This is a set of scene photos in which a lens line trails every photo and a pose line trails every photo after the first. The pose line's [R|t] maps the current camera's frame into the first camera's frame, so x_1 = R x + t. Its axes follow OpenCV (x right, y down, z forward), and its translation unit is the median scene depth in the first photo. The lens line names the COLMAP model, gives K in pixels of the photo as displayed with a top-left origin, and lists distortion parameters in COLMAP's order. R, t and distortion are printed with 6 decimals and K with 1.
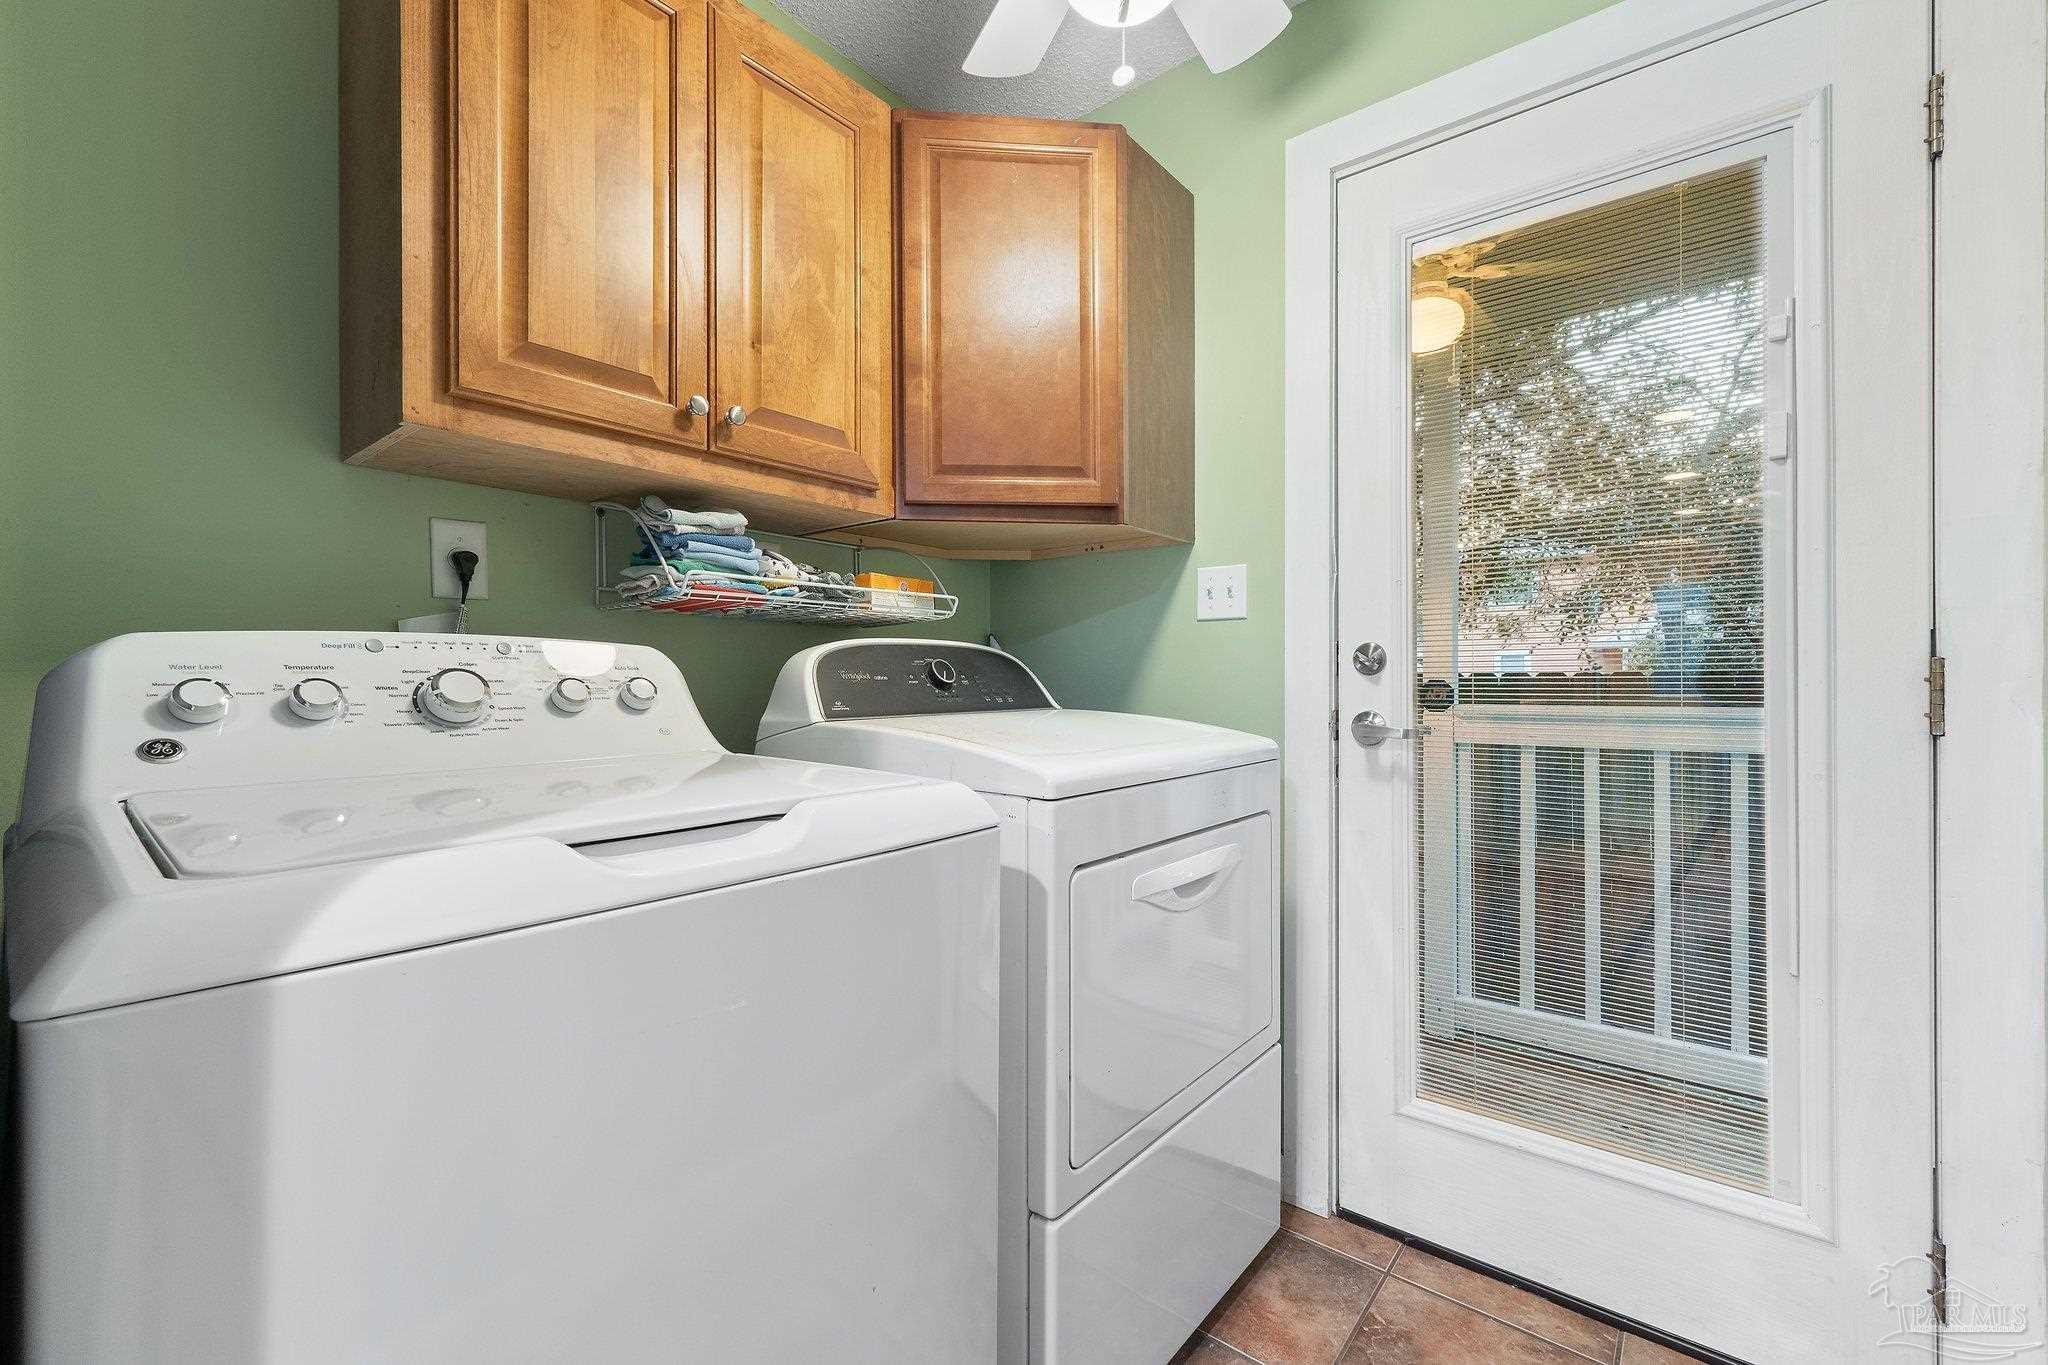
lens RADIAL K [[855.8, 0, 1022.5], [0, 855.8, 689.5], [0, 0, 1]] dist [0.004099, -0.000132]
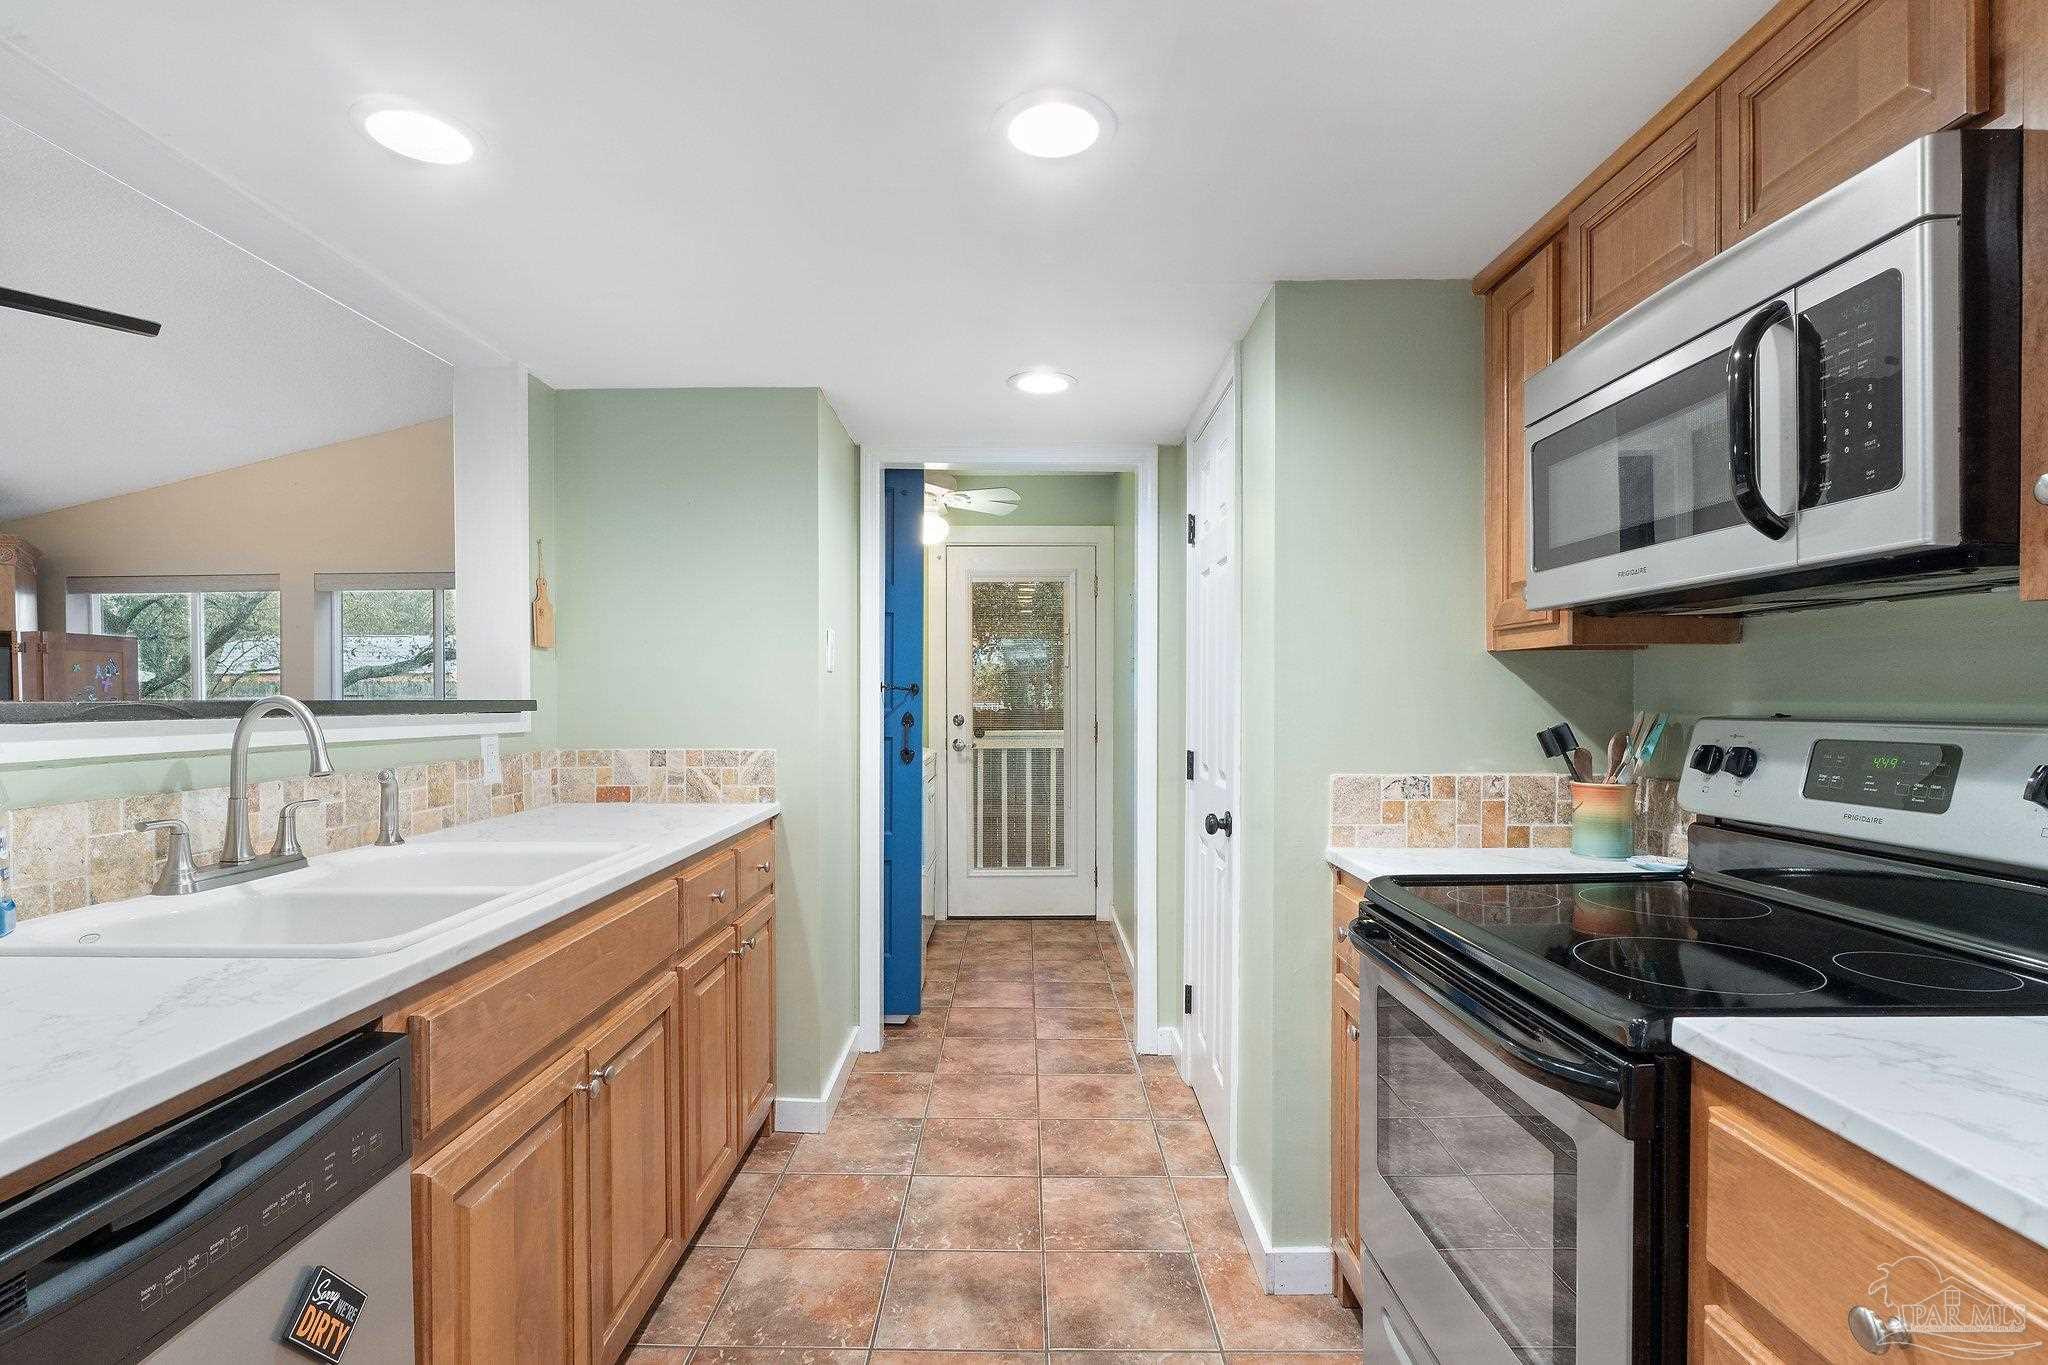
lens RADIAL K [[952.1, 0, 1021.1], [0, 952.1, 719.2], [0, 0, 1]] dist [-0.001204, -0.000121]
pose [[0.781878, -0.016560, 0.623211, -1.397113], [-0.003012, 0.999535, 0.030338, -0.135811], [-0.623424, -0.025598, 0.781465, -1.591212]]
